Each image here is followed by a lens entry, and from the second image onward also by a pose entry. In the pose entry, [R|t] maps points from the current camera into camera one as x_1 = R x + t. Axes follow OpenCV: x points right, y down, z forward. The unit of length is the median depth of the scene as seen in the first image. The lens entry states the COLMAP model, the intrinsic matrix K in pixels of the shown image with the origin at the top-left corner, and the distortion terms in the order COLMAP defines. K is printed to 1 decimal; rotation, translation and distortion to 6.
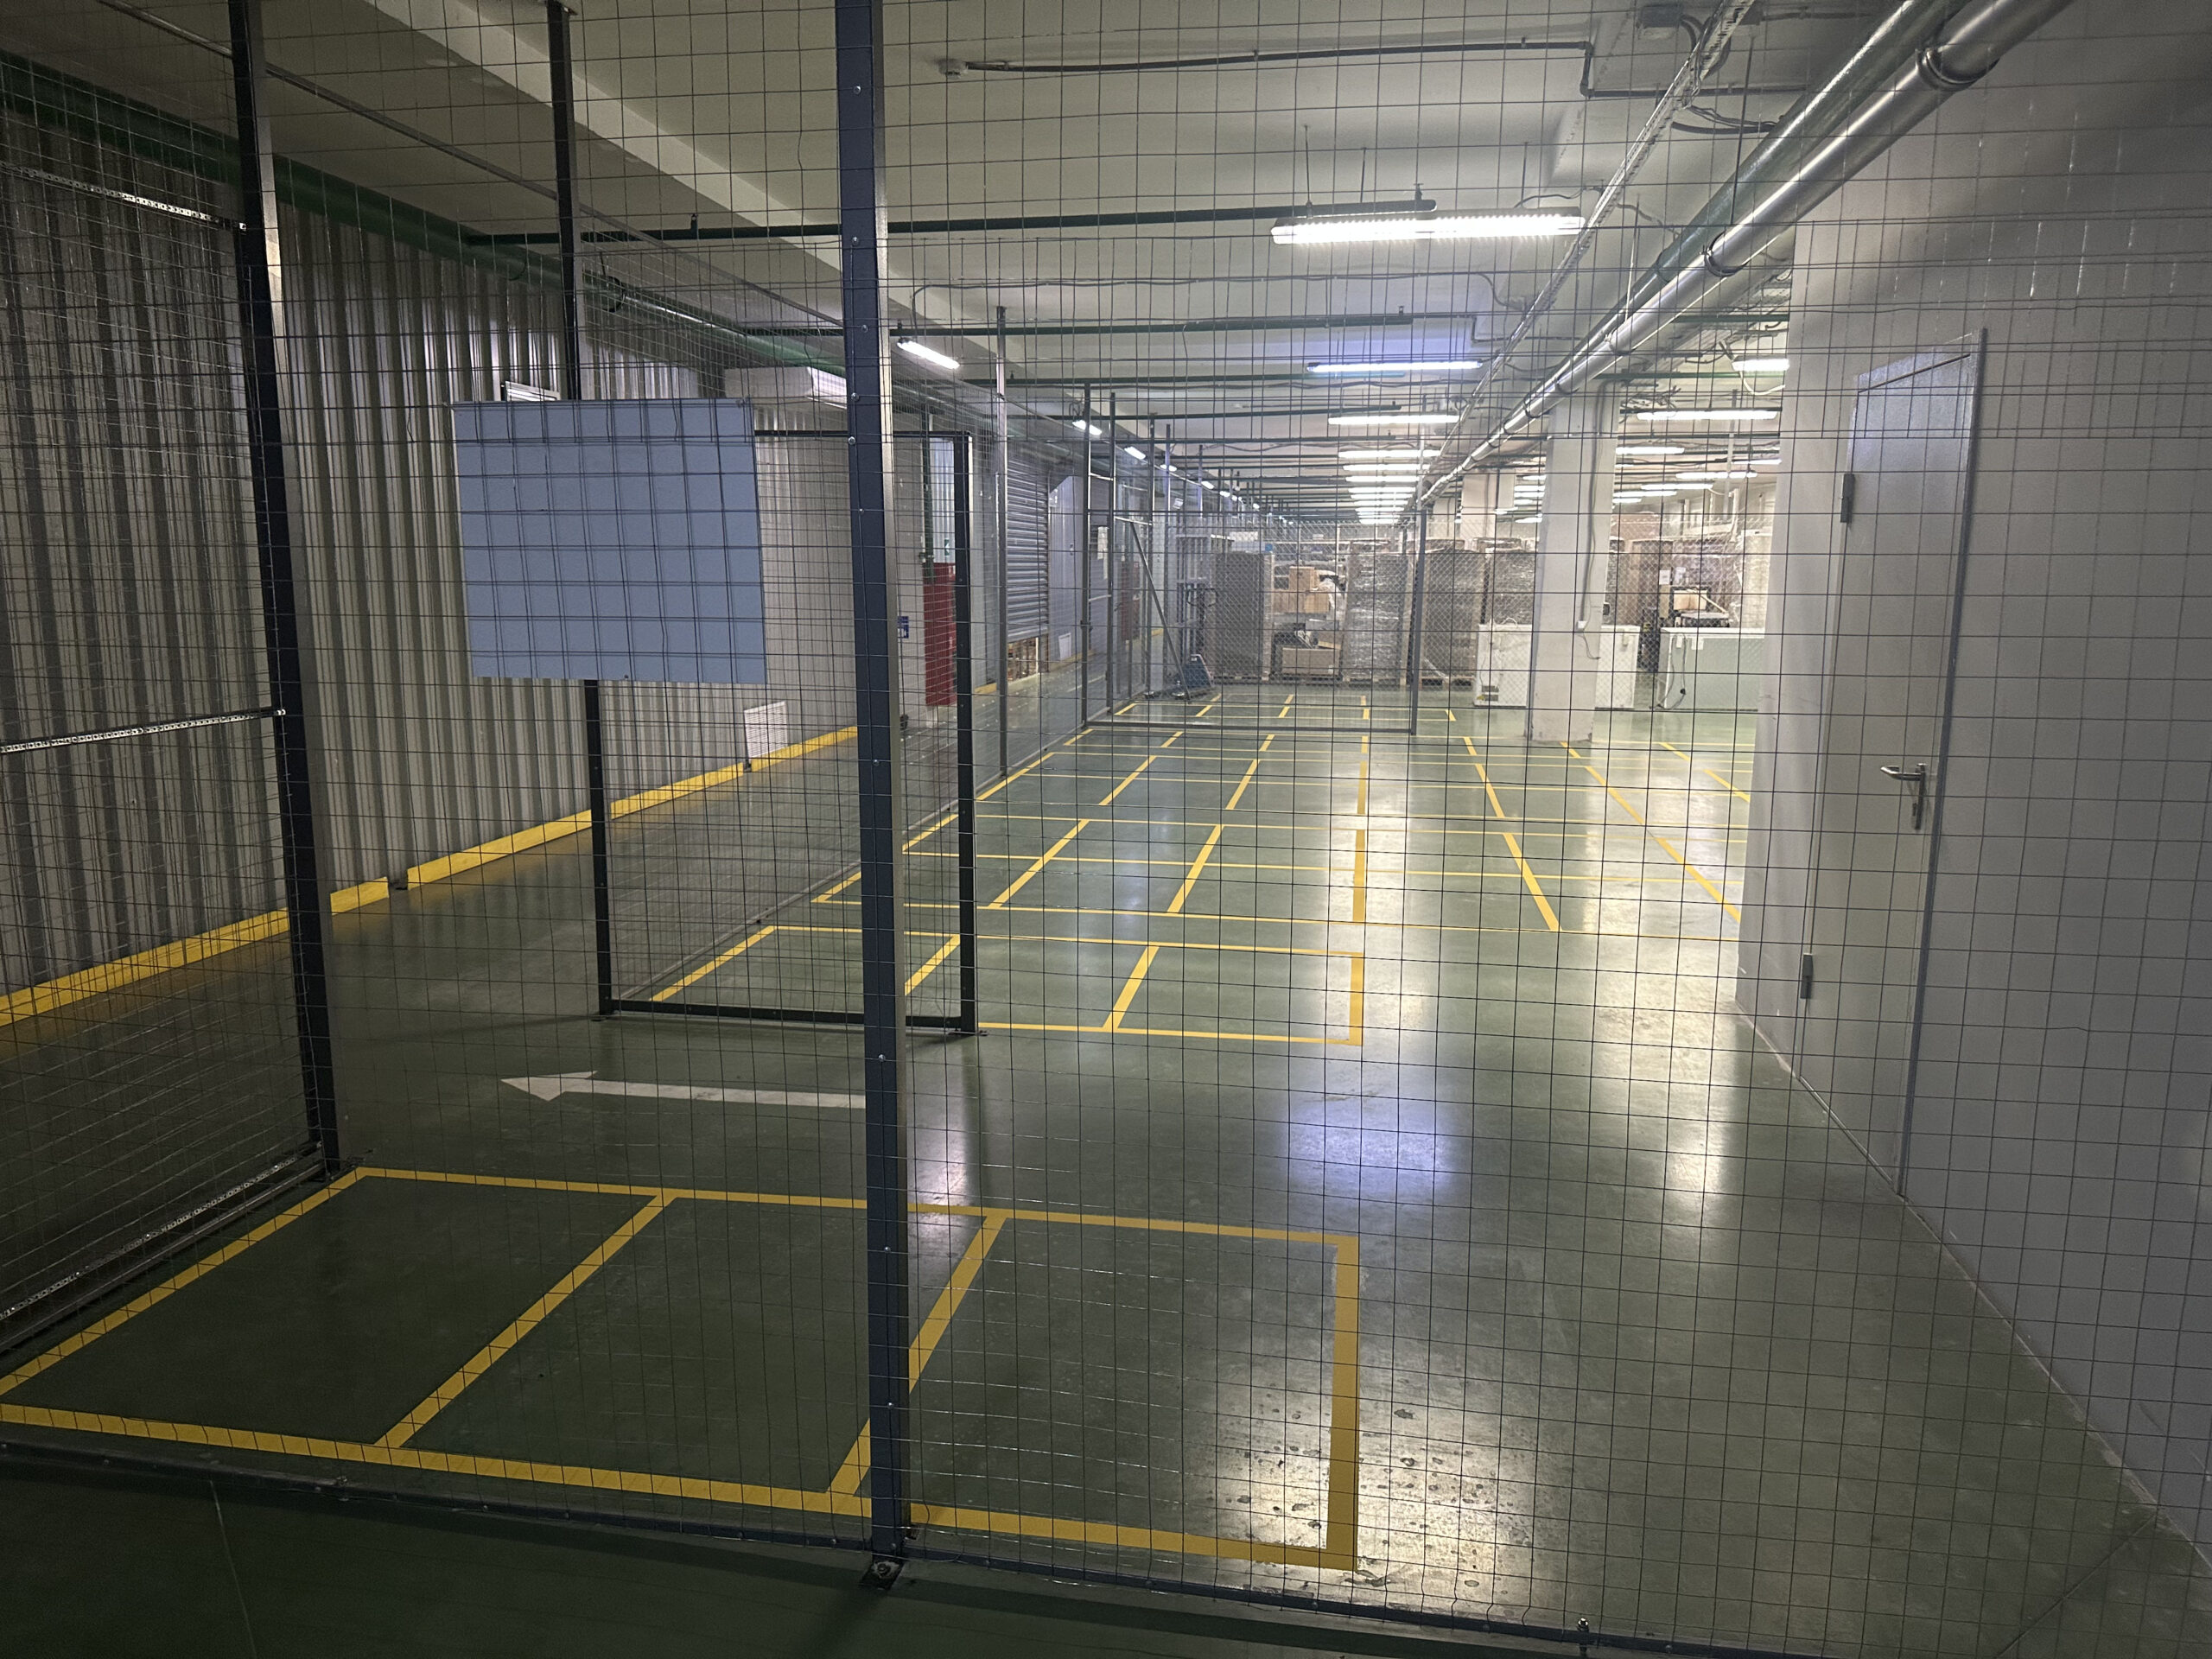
lens RADIAL K [[1543.0, 0, 1106.0], [0, 1543.0, 829.5], [0, 0, 1]] dist [0.102078, -0.164961]
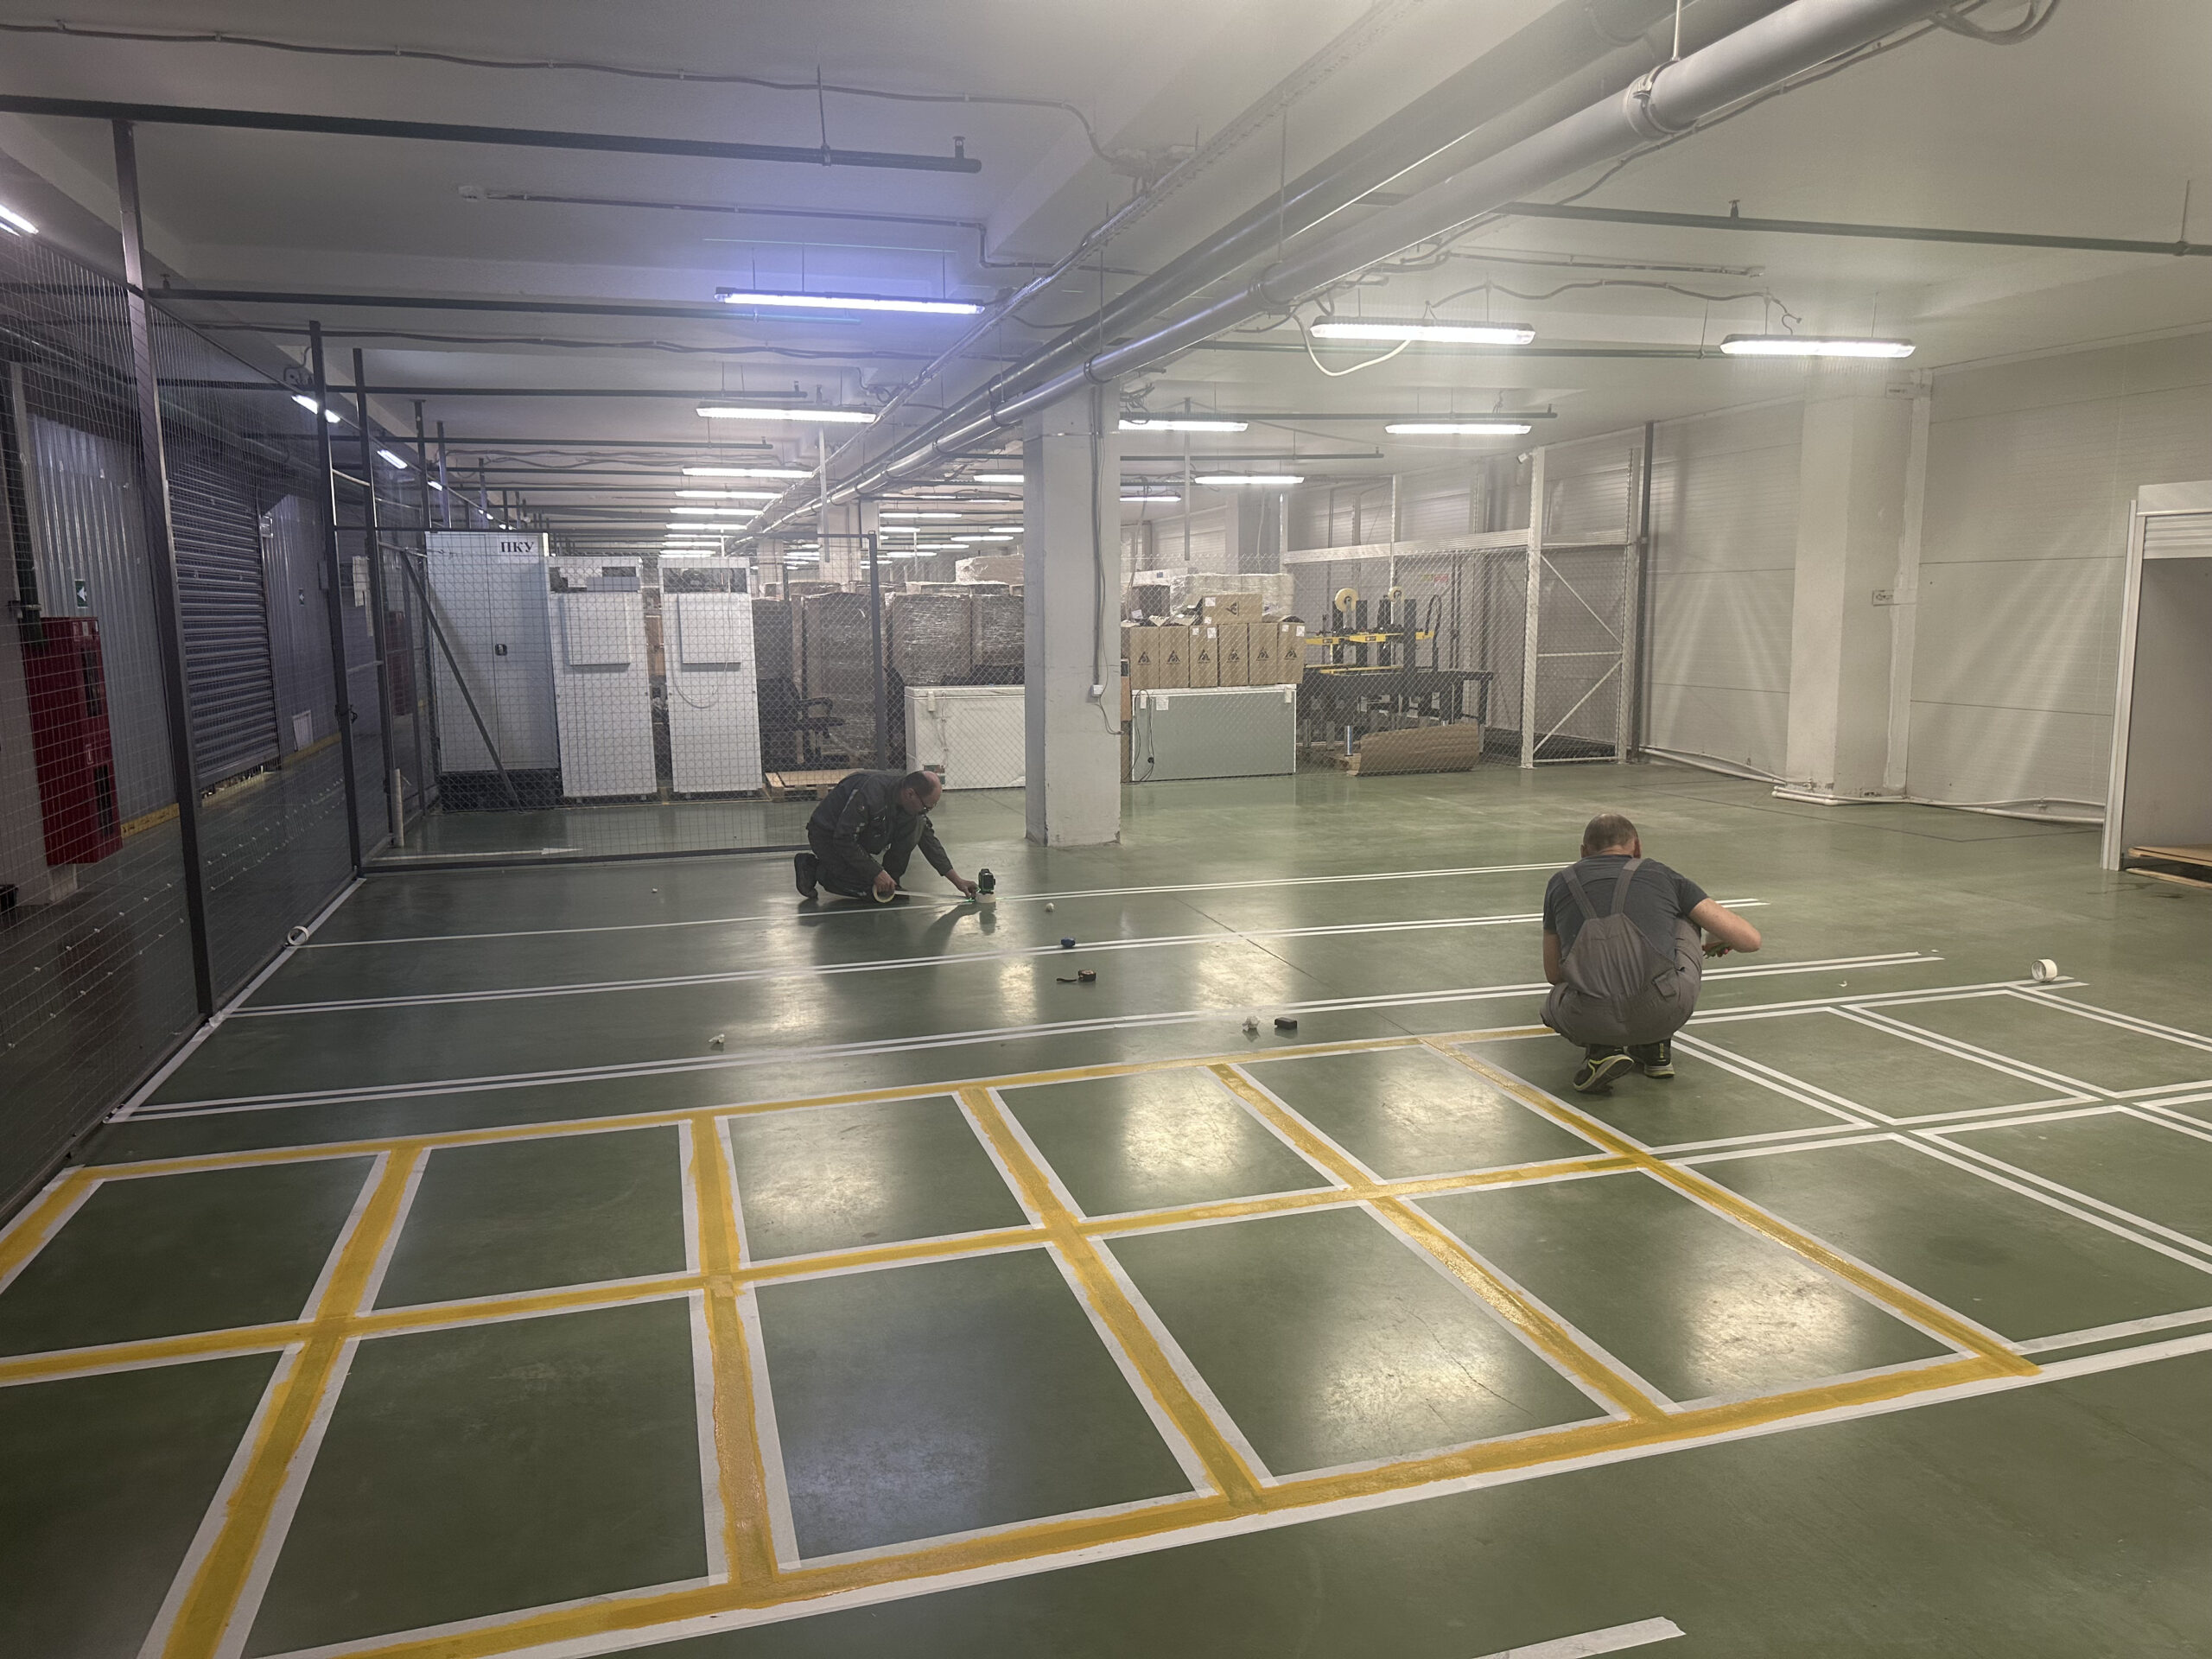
lens RADIAL K [[1543.0, 0, 1106.0], [0, 1543.0, 829.5], [0, 0, 1]] dist [0.102078, -0.164961]
pose [[0.900291, -0.075198, 0.428744, -0.009902], [0.088528, 0.996011, -0.011203, -0.049063], [-0.426191, 0.048042, 0.903357, 0.291775]]
